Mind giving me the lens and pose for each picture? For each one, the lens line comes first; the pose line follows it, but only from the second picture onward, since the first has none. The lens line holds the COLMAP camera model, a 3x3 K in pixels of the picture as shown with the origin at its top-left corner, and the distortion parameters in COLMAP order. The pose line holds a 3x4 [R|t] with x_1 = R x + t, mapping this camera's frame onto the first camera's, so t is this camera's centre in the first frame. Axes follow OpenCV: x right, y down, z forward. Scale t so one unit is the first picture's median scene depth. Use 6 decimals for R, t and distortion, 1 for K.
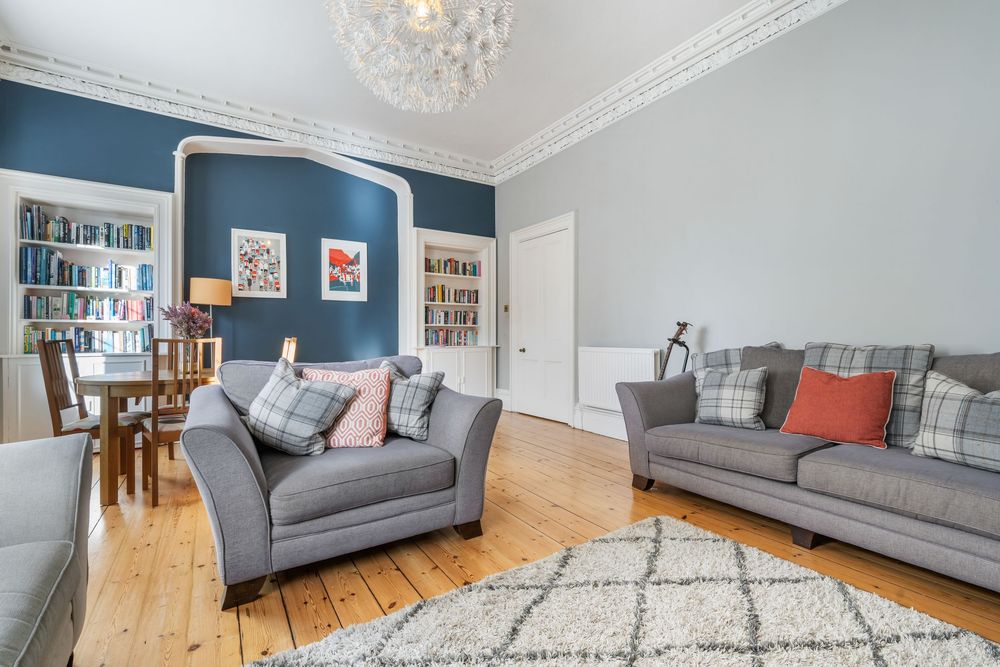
lens RADIAL K [[445.7, 0, 500.6], [0, 445.7, 329.9], [0, 0, 1]] dist [0.002912, -0.000008]
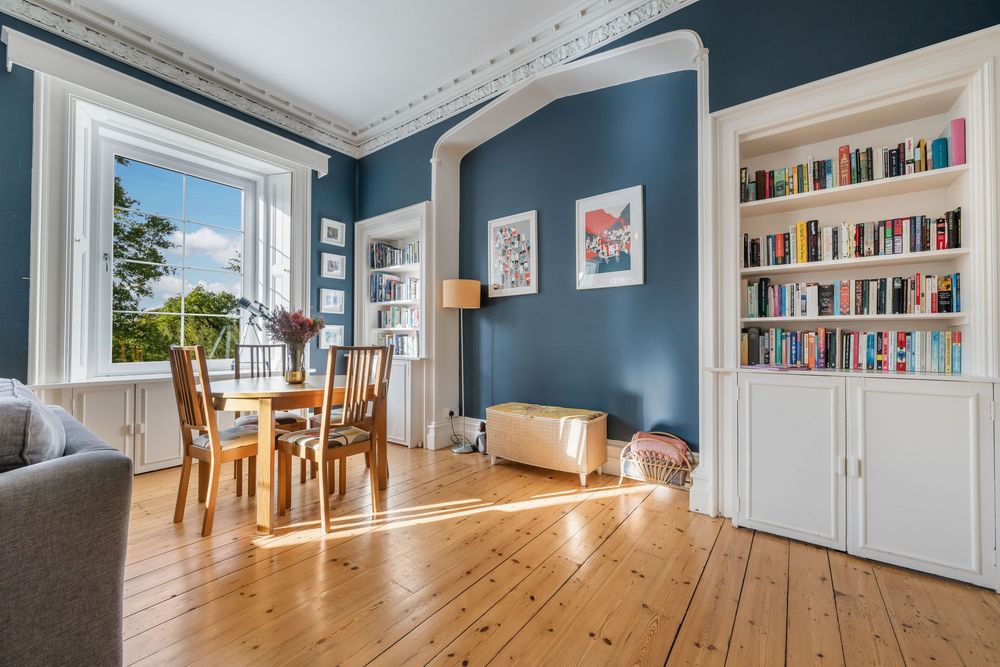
lens RADIAL K [[391.0, 0, 508.3], [0, 391.0, 334.3], [0, 0, 1]] dist [-0.003821, 0.000745]
pose [[0.337114, -0.012647, -0.941379, 0.127286], [0.007365, 0.999915, -0.010796, 0.006648], [0.941435, -0.003294, 0.337179, 0.682150]]
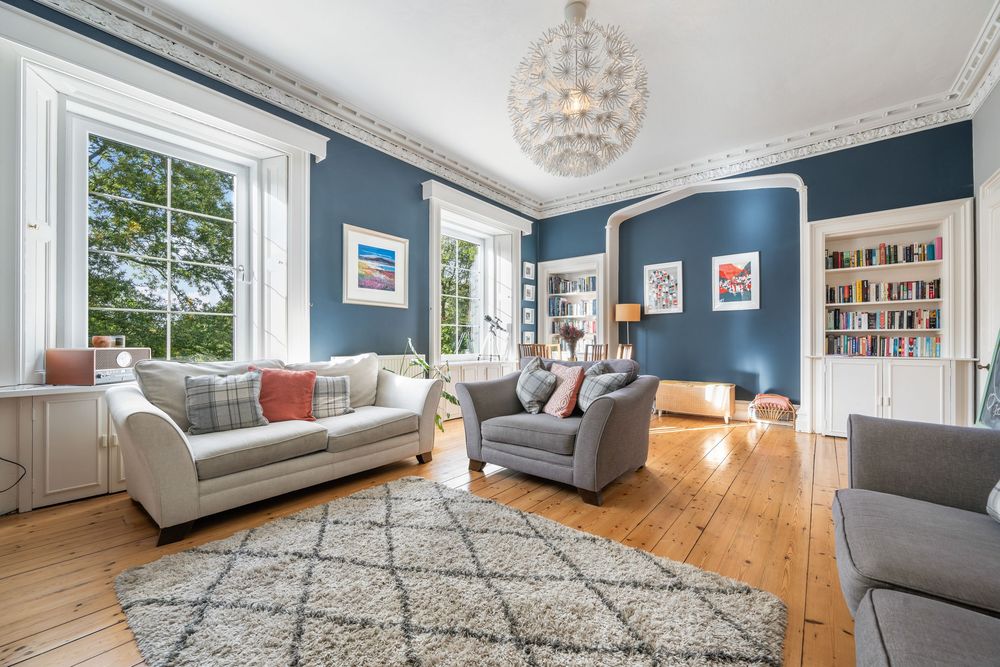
lens RADIAL K [[391.0, 0, 504.6], [0, 391.0, 339.2], [0, 0, 1]] dist [-0.003821, 0.000745]
pose [[0.302245, -0.003433, -0.953224, 0.384004], [0.009245, 0.999957, -0.000670, -0.000116], [0.953185, -0.008610, 0.302264, 0.184151]]
